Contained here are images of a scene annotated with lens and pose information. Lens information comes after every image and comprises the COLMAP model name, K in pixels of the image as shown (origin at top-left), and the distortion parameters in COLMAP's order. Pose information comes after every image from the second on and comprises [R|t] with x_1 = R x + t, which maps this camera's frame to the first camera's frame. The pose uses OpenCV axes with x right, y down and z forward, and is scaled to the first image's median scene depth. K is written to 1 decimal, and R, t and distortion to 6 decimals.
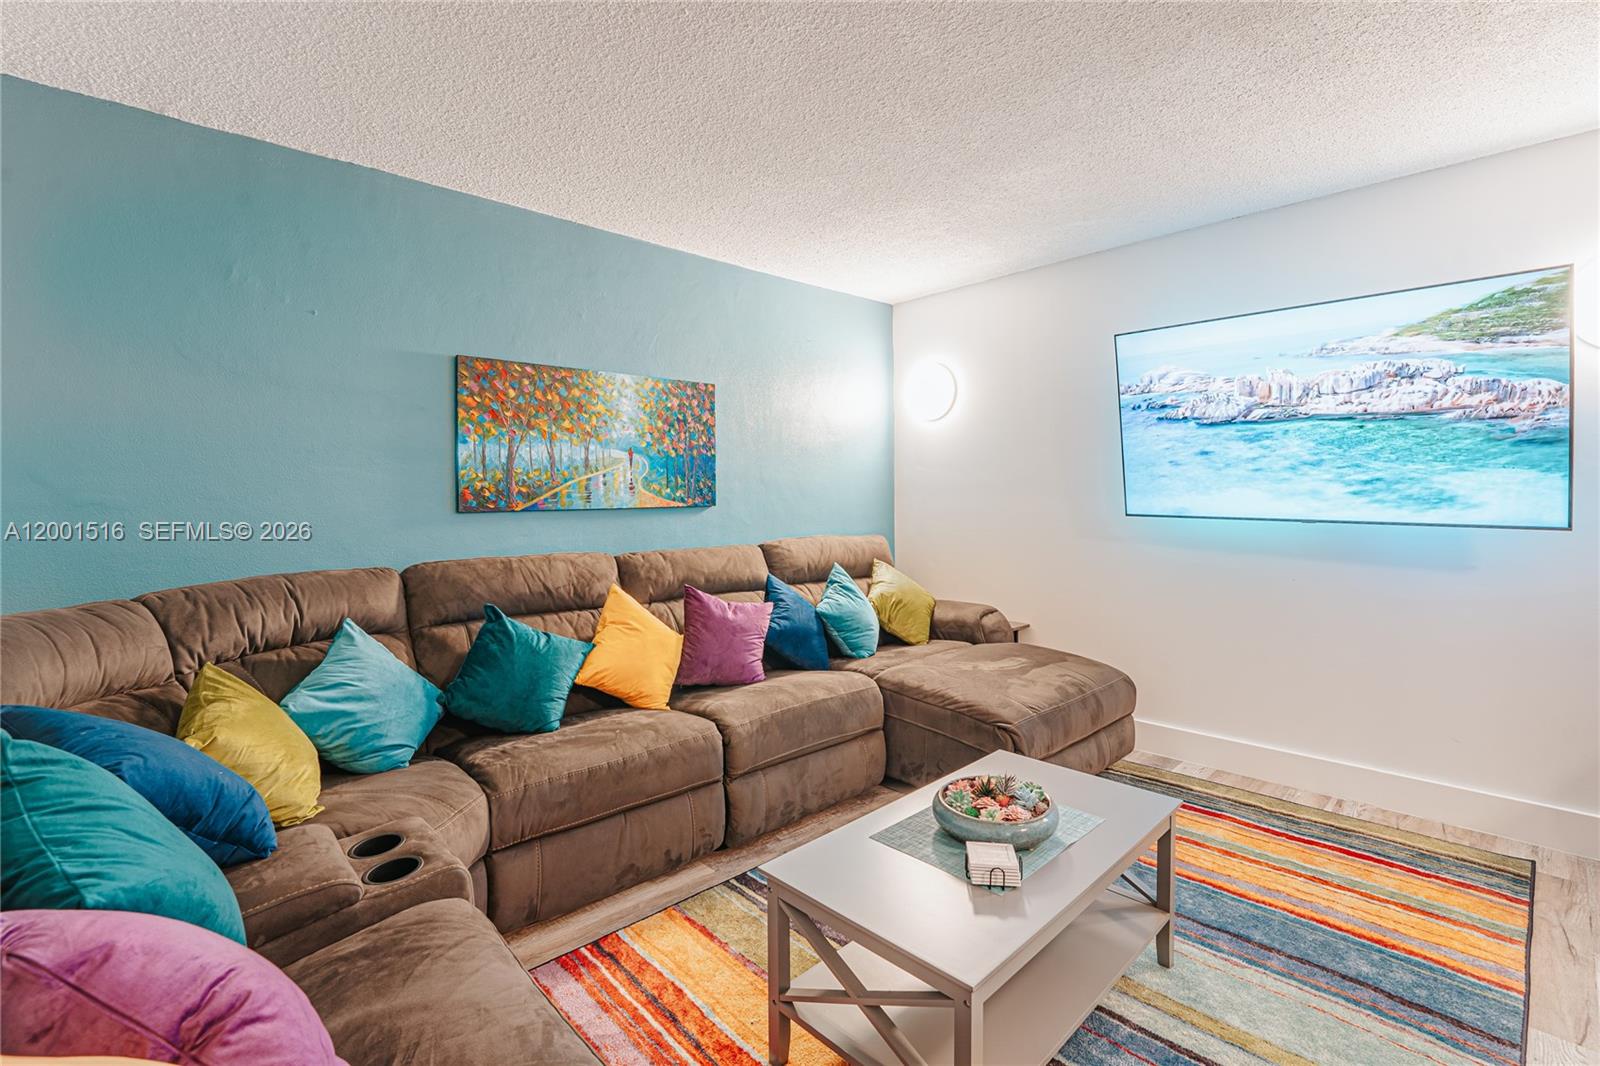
lens RADIAL K [[720.6, 0, 811.5], [0, 720.6, 500.1], [0, 0, 1]] dist [-0.017045, -0.000964]
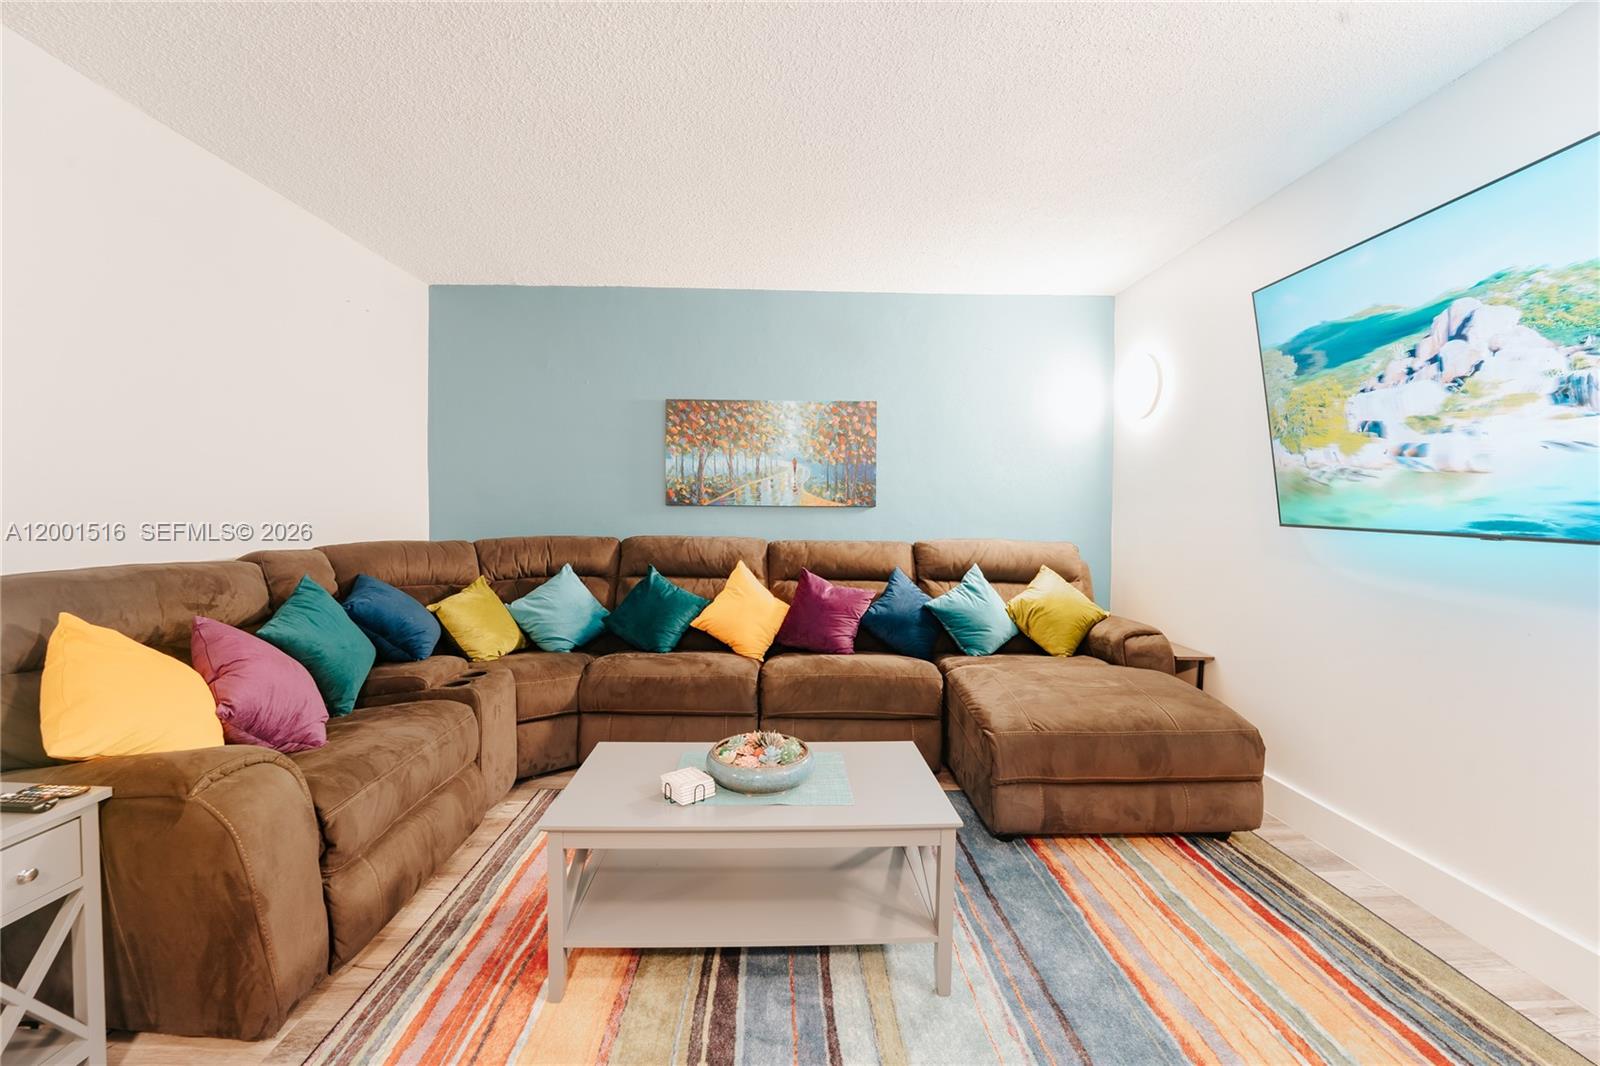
lens RADIAL K [[655.3, 0, 803.9], [0, 655.3, 533.9], [0, 0, 1]] dist [-0.018796, 0.000630]
pose [[0.742247, 0.043034, -0.668744, 0.582306], [-0.024392, 0.999010, 0.037214, 0.017853], [0.669683, -0.011310, 0.742561, 0.165001]]
